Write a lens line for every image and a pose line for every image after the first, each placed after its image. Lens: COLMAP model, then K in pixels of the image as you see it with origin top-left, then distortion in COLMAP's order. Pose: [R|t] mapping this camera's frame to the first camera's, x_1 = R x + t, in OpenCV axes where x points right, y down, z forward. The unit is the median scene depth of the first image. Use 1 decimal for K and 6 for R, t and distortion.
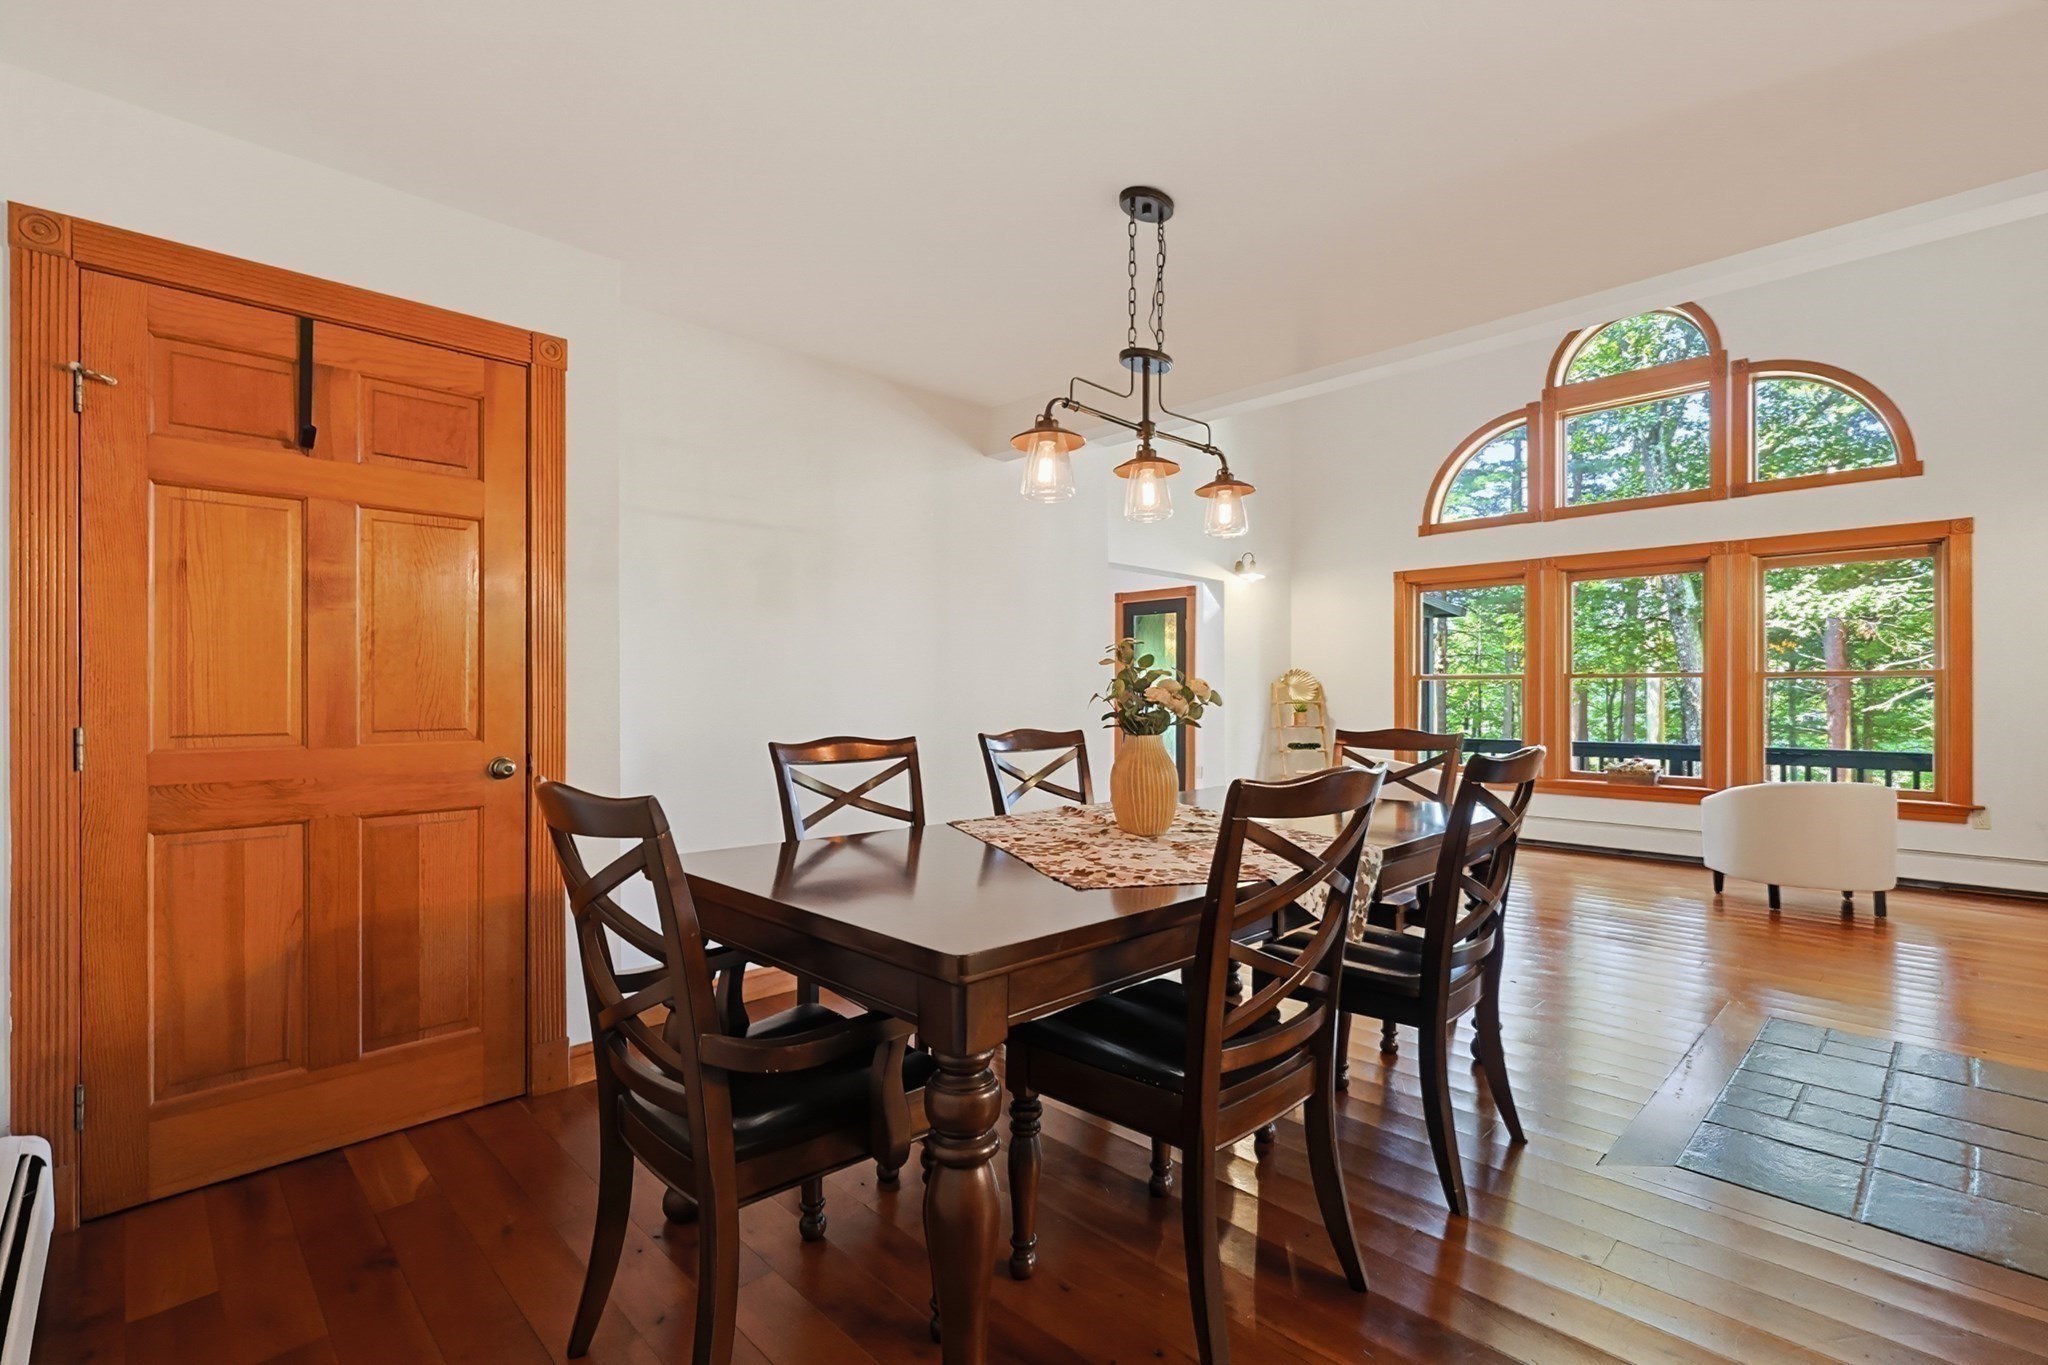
lens RADIAL K [[930.1, 0, 1028.8], [0, 930.1, 692.4], [0, 0, 1]] dist [0.001562, -0.001044]
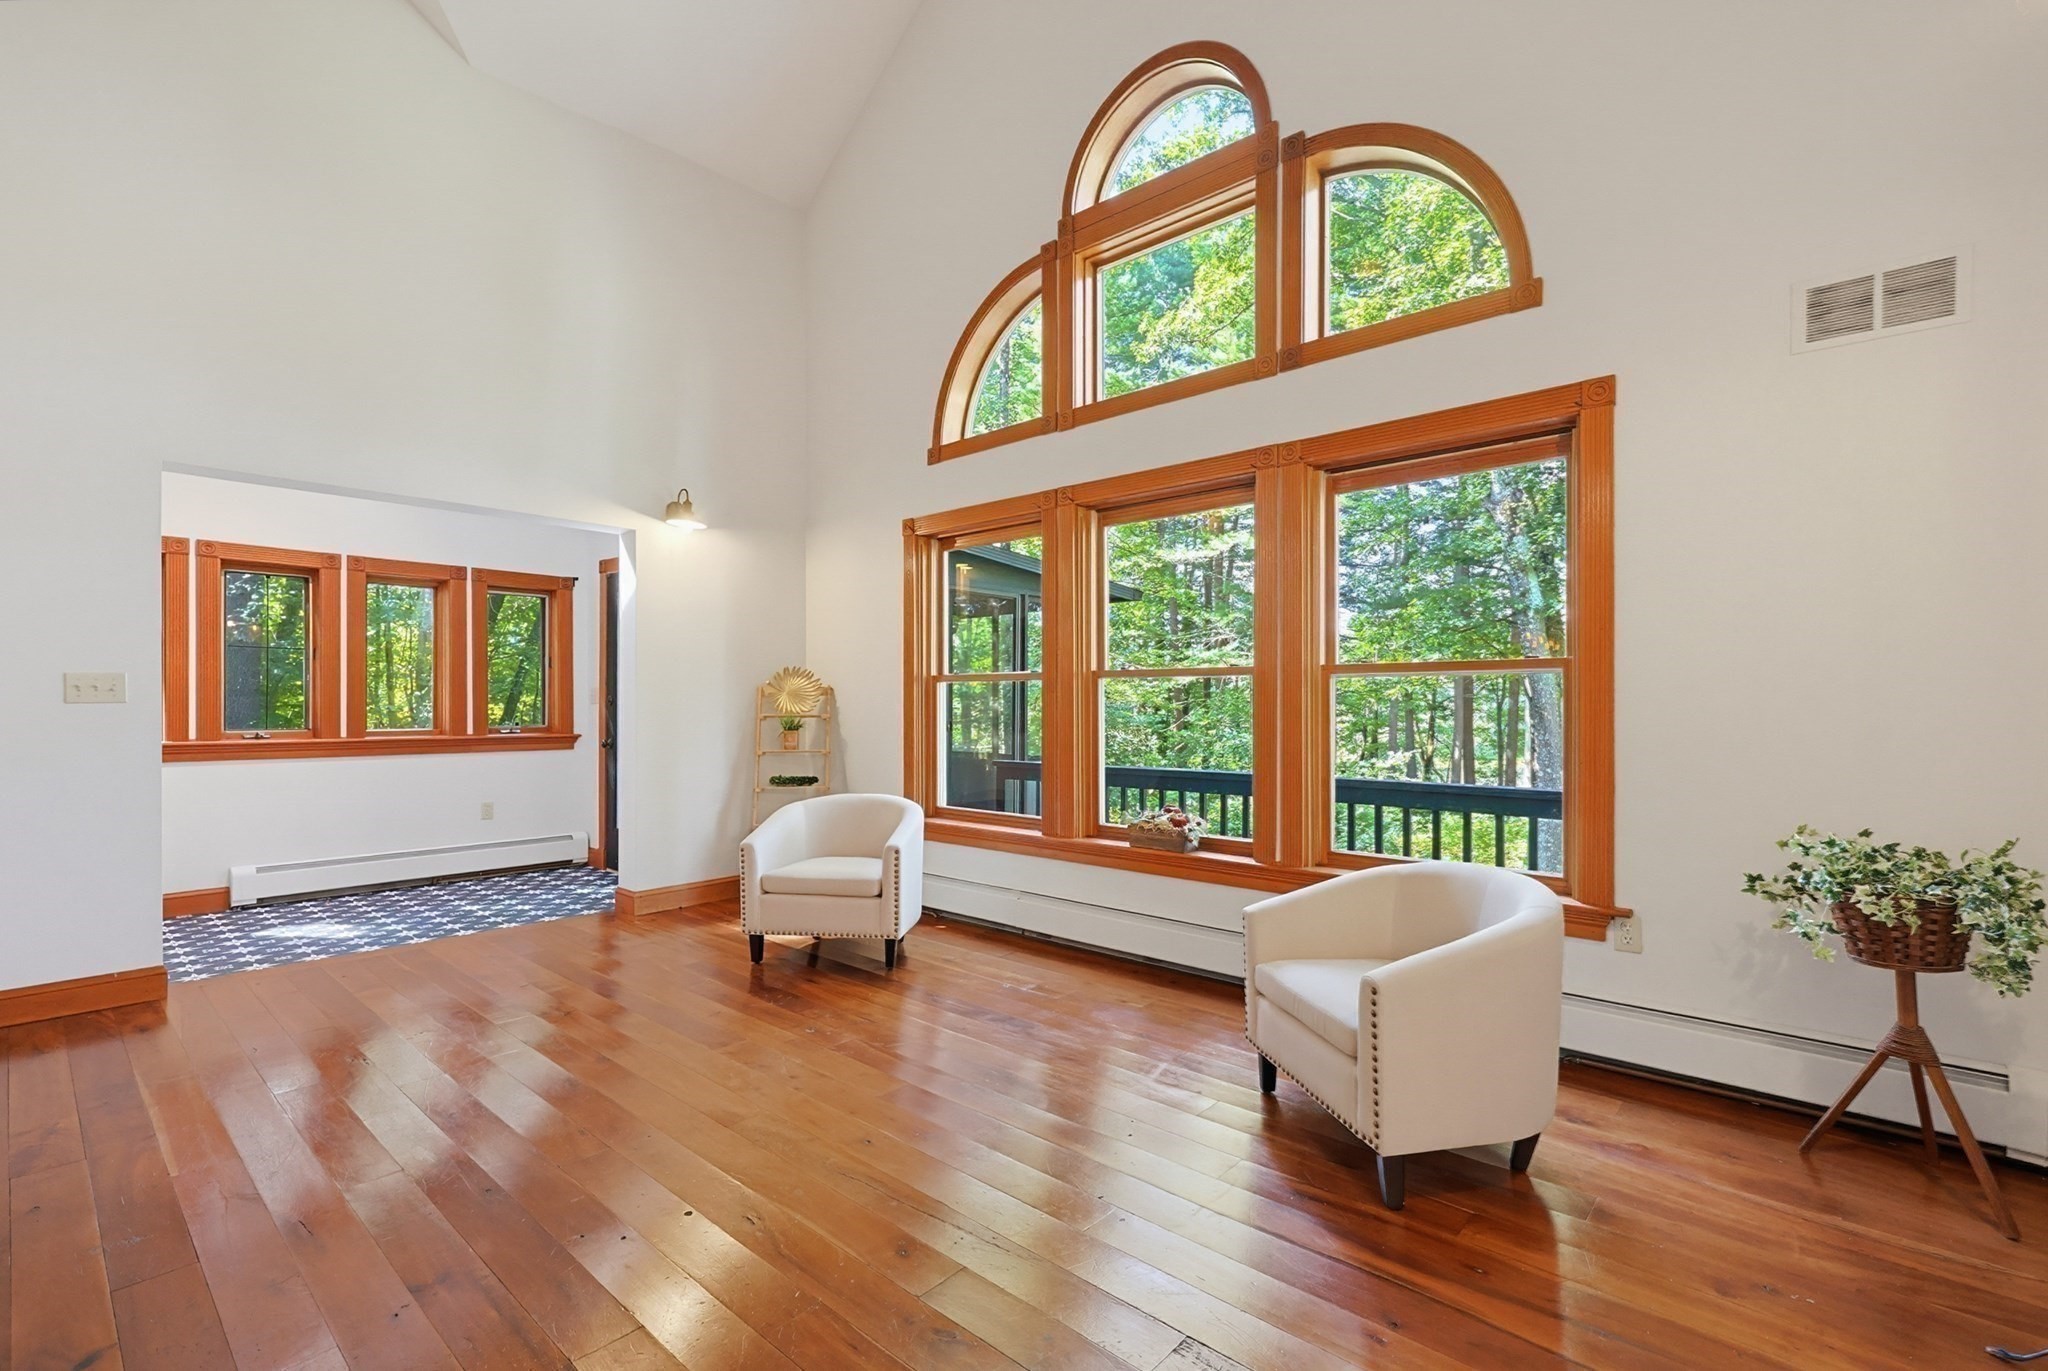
lens RADIAL K [[930.1, 0, 1018.5], [0, 930.1, 709.8], [0, 0, 1]] dist [0.001562, -0.001044]
pose [[0.997181, -0.003384, 0.074956, 0.479964], [0.002646, 0.999947, 0.009937, -0.000030], [-0.074986, -0.009710, 0.997137, 0.371600]]
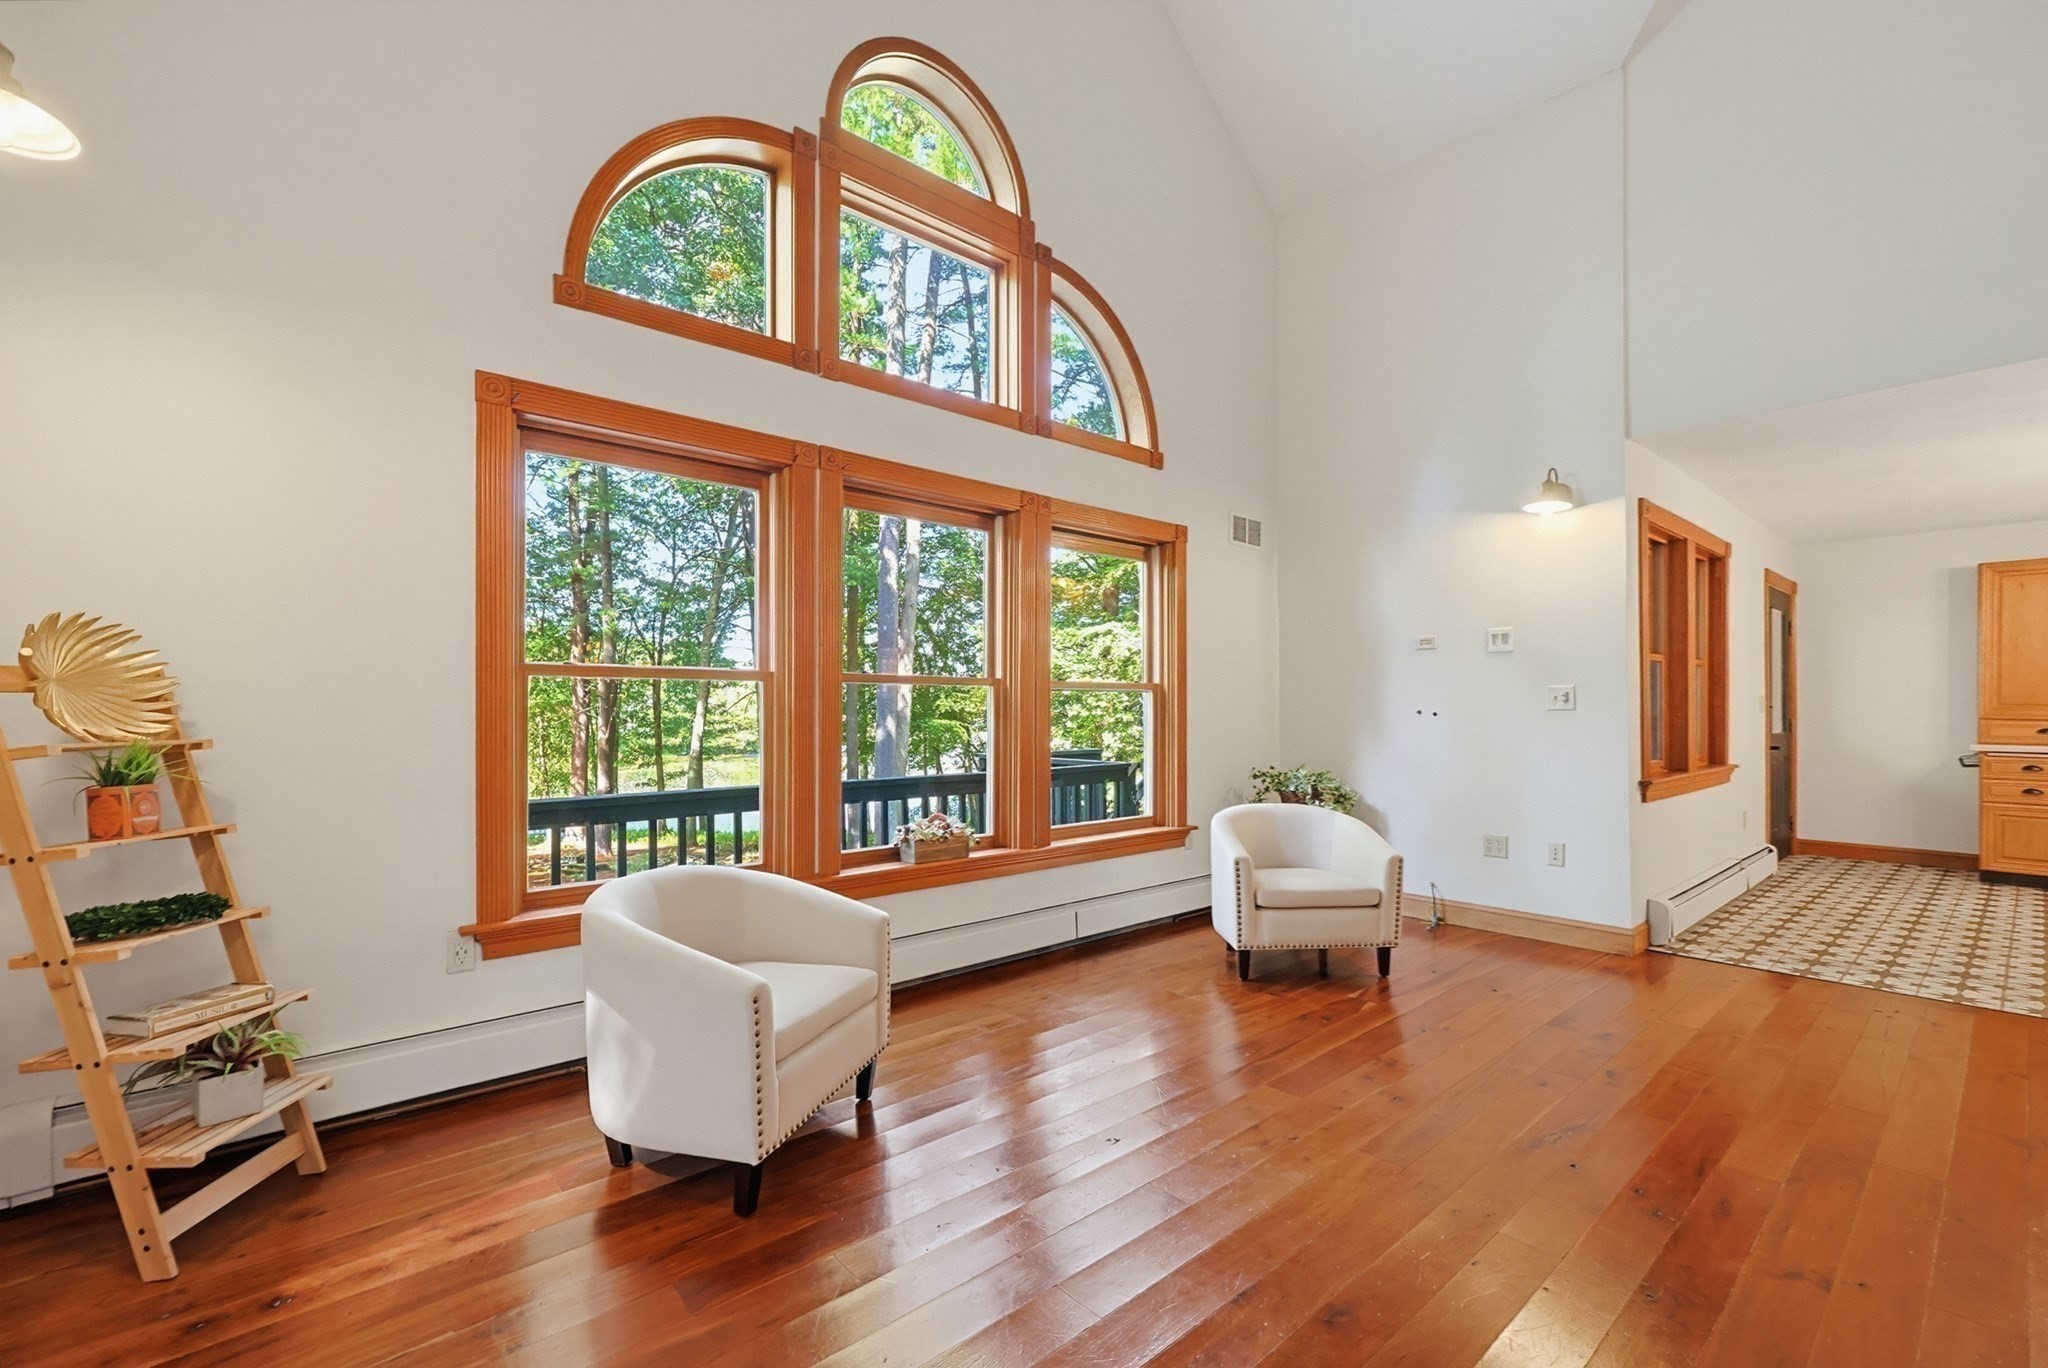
lens RADIAL K [[930.1, 0, 1029.3], [0, 930.1, 702.3], [0, 0, 1]] dist [0.001562, -0.001044]
pose [[0.006189, 0.004003, 0.999973, 0.040580], [-0.007010, 0.999968, -0.003959, -0.001578], [-0.999956, -0.006986, 0.006217, 0.885562]]
